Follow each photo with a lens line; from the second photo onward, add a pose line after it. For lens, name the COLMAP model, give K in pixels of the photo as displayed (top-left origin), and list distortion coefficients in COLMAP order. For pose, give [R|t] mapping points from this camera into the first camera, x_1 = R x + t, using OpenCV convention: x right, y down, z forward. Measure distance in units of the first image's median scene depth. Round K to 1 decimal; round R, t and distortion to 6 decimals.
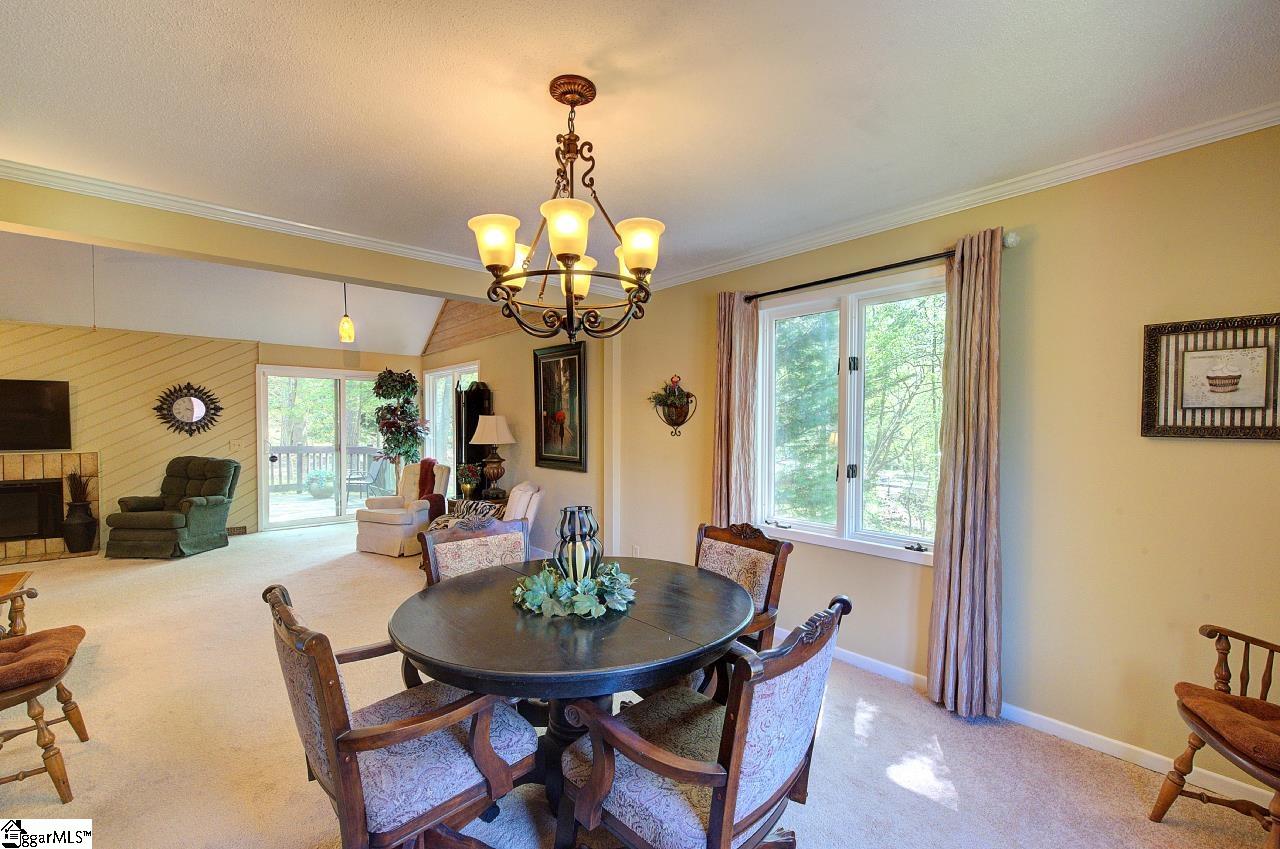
lens RADIAL K [[557.2, 0, 643.0], [0, 557.2, 435.7], [0, 0, 1]] dist [-0.001247, 0.001524]
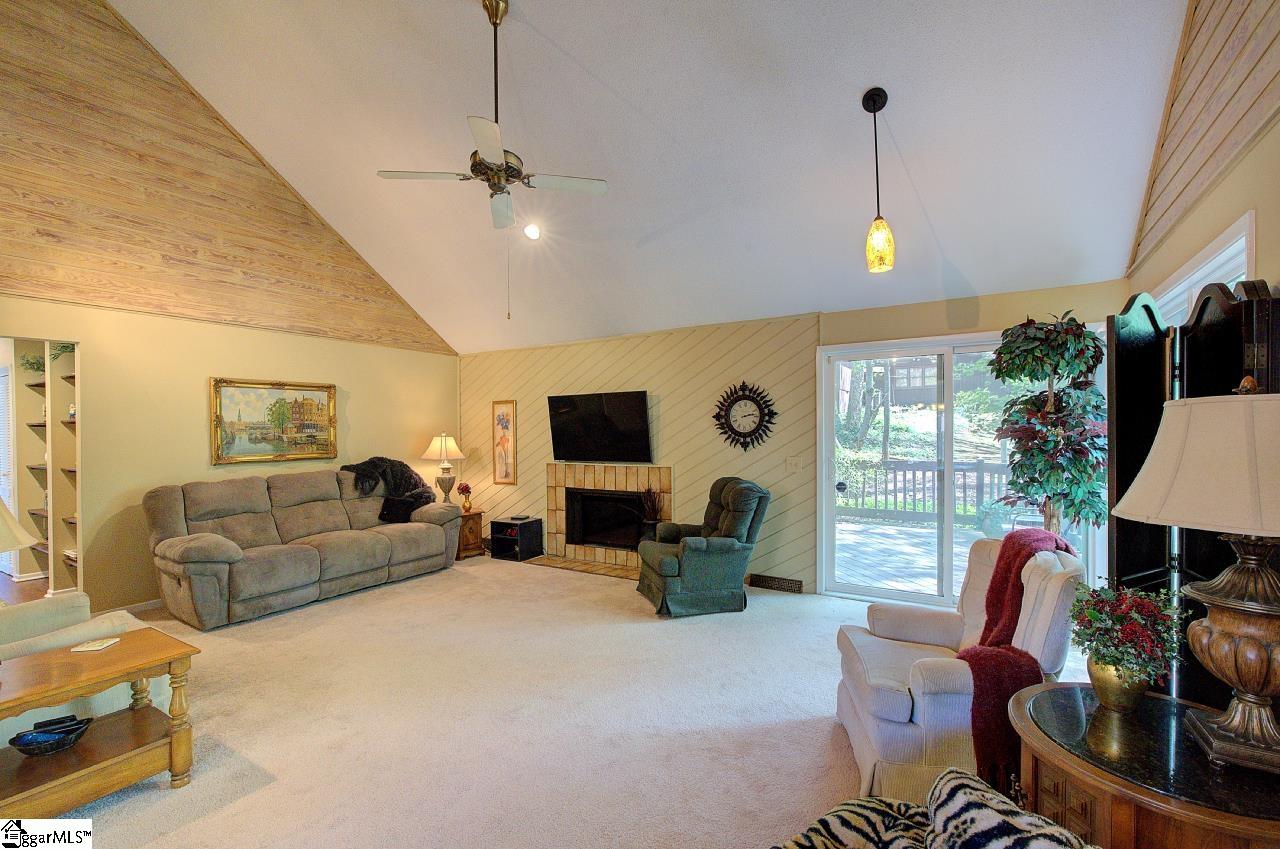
lens RADIAL K [[557.2, 0, 650.1], [0, 557.2, 435.1], [0, 0, 1]] dist [-0.001247, 0.001524]
pose [[0.296730, -0.002771, -0.954957, -0.116706], [-0.012277, 0.999902, -0.006716, -0.014514], [0.954883, 0.013717, 0.296667, 0.663657]]
